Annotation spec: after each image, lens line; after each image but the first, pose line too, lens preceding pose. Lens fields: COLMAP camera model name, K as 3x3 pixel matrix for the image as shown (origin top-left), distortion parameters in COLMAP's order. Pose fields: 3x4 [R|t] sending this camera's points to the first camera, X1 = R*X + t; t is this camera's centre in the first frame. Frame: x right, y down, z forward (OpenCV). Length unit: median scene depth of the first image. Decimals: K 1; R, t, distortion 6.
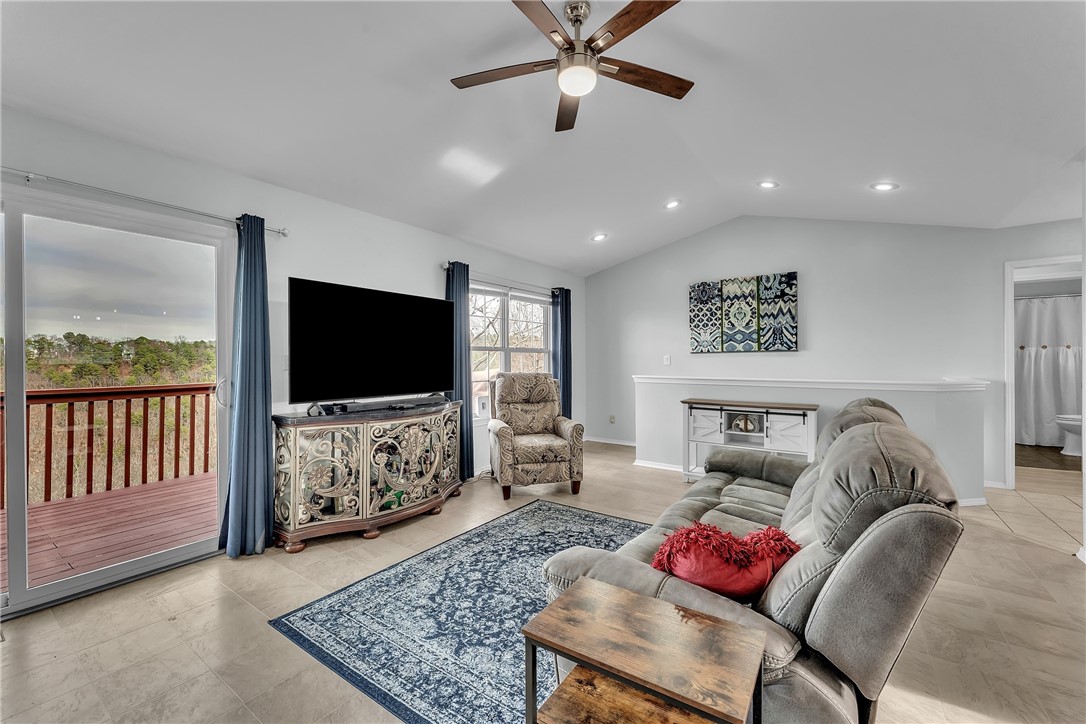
lens RADIAL K [[444.2, 0, 545.6], [0, 444.2, 357.4], [0, 0, 1]] dist [0.002787, -0.001073]
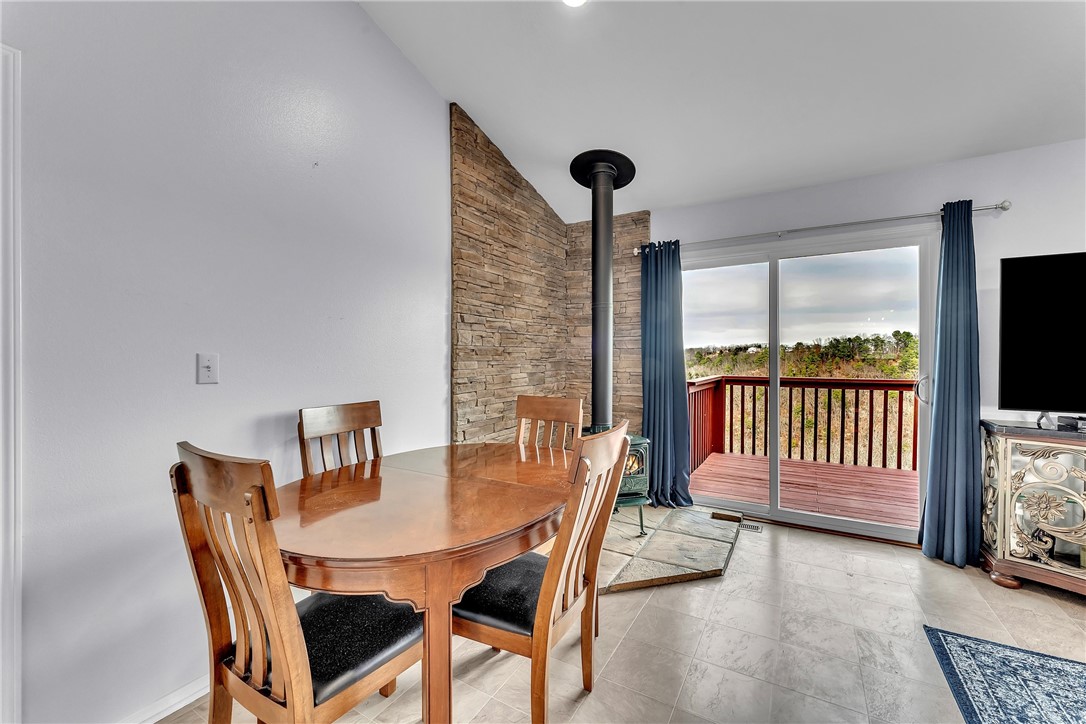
lens RADIAL K [[444.2, 0, 540.3], [0, 444.2, 362.1], [0, 0, 1]] dist [0.002787, -0.001073]
pose [[0.065693, 0.015236, -0.997724, 0.197879], [0.007185, 0.999850, 0.015742, -0.004804], [0.997814, -0.008203, 0.065574, 0.066895]]
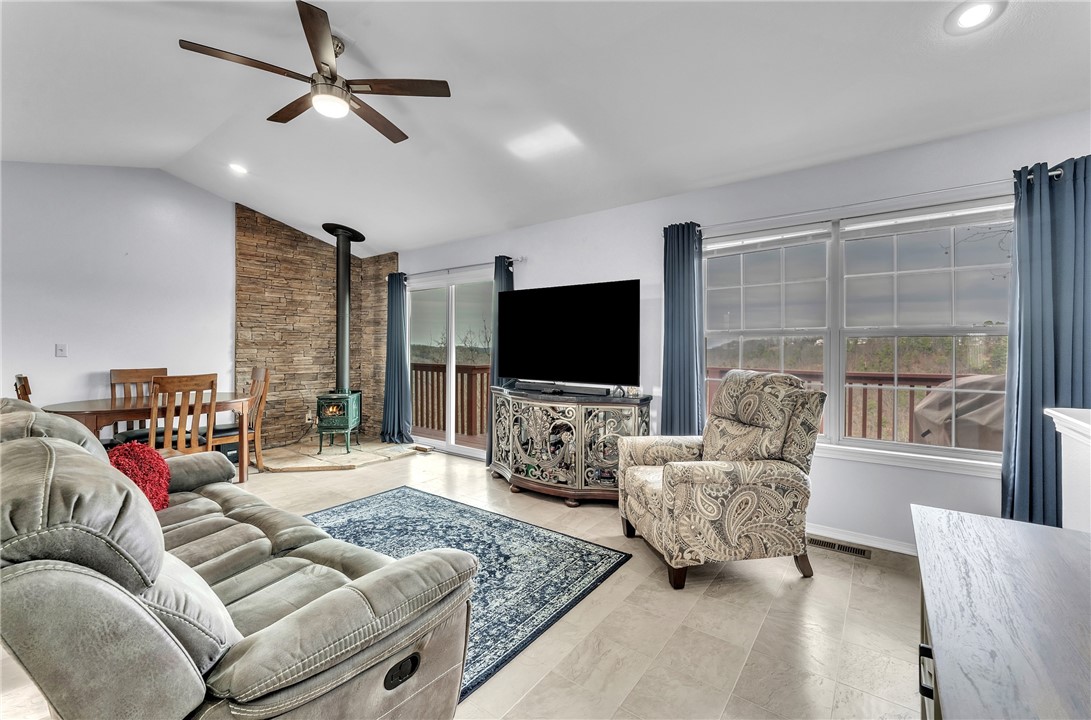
lens RADIAL K [[450.4, 0, 544.7], [0, 450.4, 350.9], [0, 0, 1]] dist [0.000041, -0.000083]
pose [[-0.045836, 0.009858, -0.998900, 0.857883], [0.001799, 0.999950, 0.009786, 0.000312], [0.998947, -0.001348, -0.045852, 1.142531]]
